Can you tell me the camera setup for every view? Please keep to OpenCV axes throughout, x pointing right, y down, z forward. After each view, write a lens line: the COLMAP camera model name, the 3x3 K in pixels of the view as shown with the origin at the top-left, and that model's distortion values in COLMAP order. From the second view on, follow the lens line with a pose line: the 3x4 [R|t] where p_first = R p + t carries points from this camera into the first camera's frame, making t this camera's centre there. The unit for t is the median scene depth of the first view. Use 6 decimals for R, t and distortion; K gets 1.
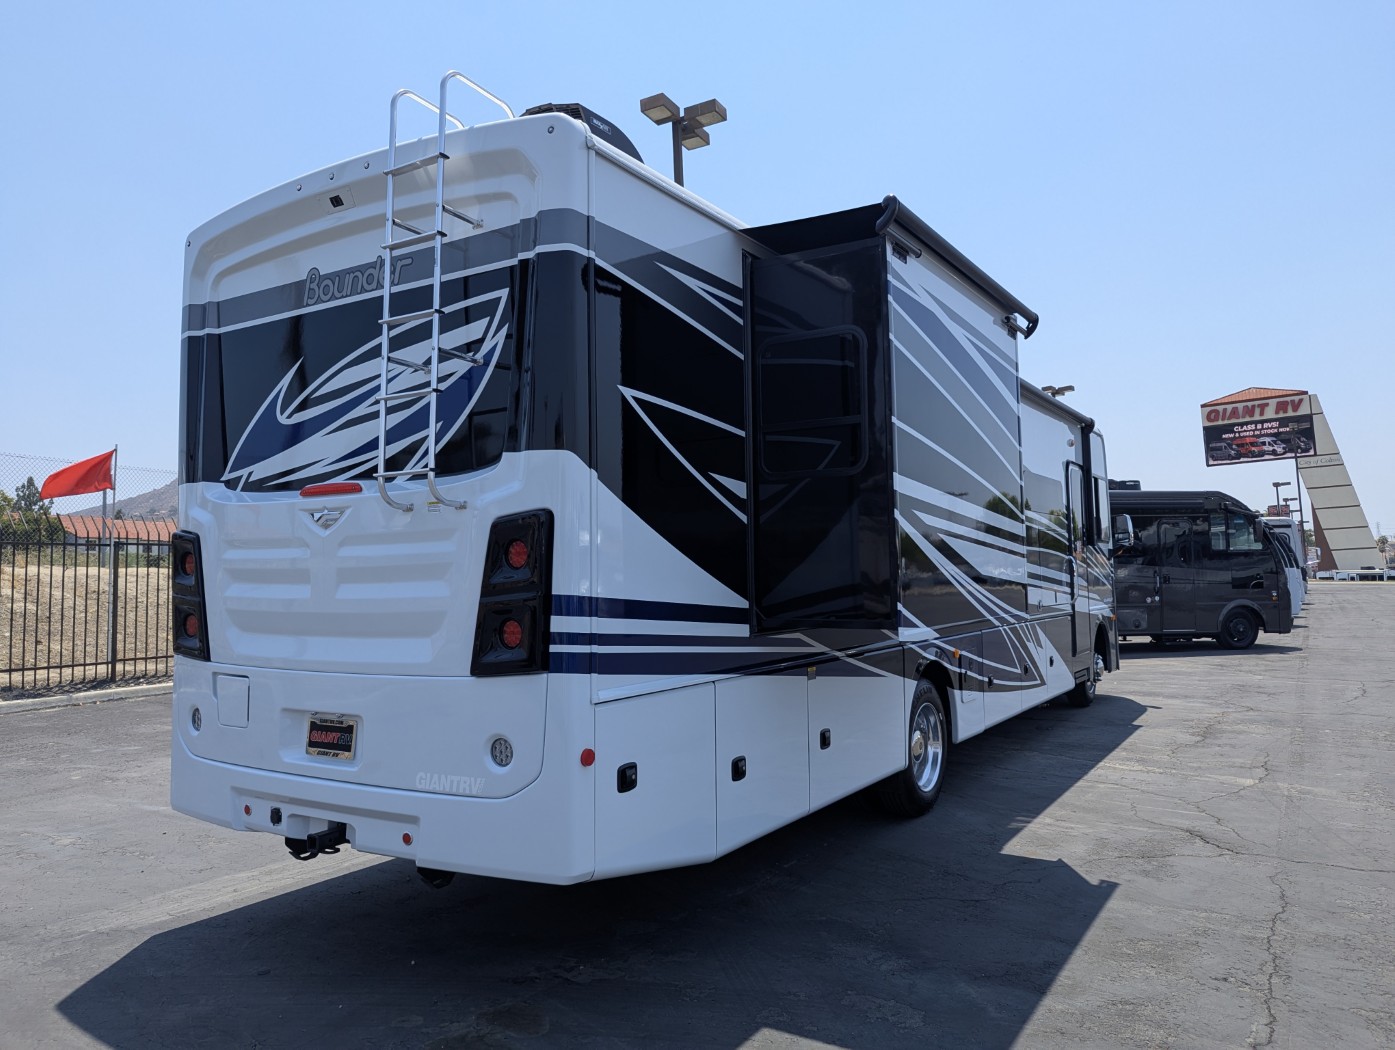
lens RADIAL K [[992.8, 0, 697.5], [0, 992.8, 525.0], [0, 0, 1]] dist [0.073208, -0.078266]
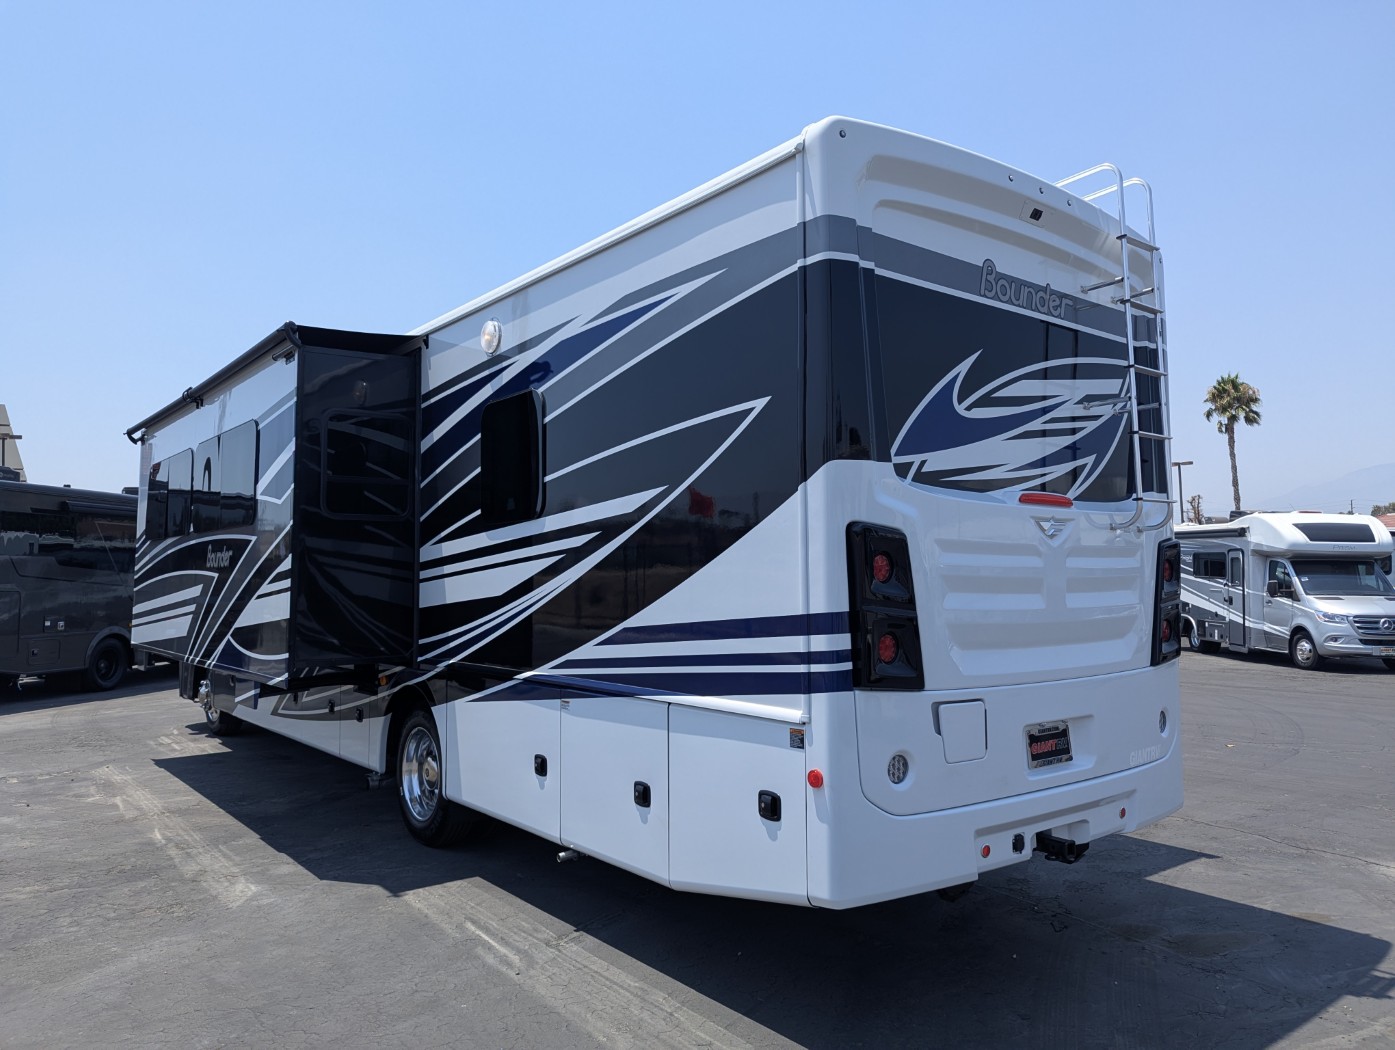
lens RADIAL K [[987.1, 0, 714.1], [0, 987.1, 536.9], [0, 0, 1]] dist [0.064042, -0.063837]
pose [[0.314979, 0.057675, 0.947345, -1.379179], [-0.044632, 0.997948, -0.045916, 0.061228], [-0.948049, -0.027819, 0.316907, 0.971797]]
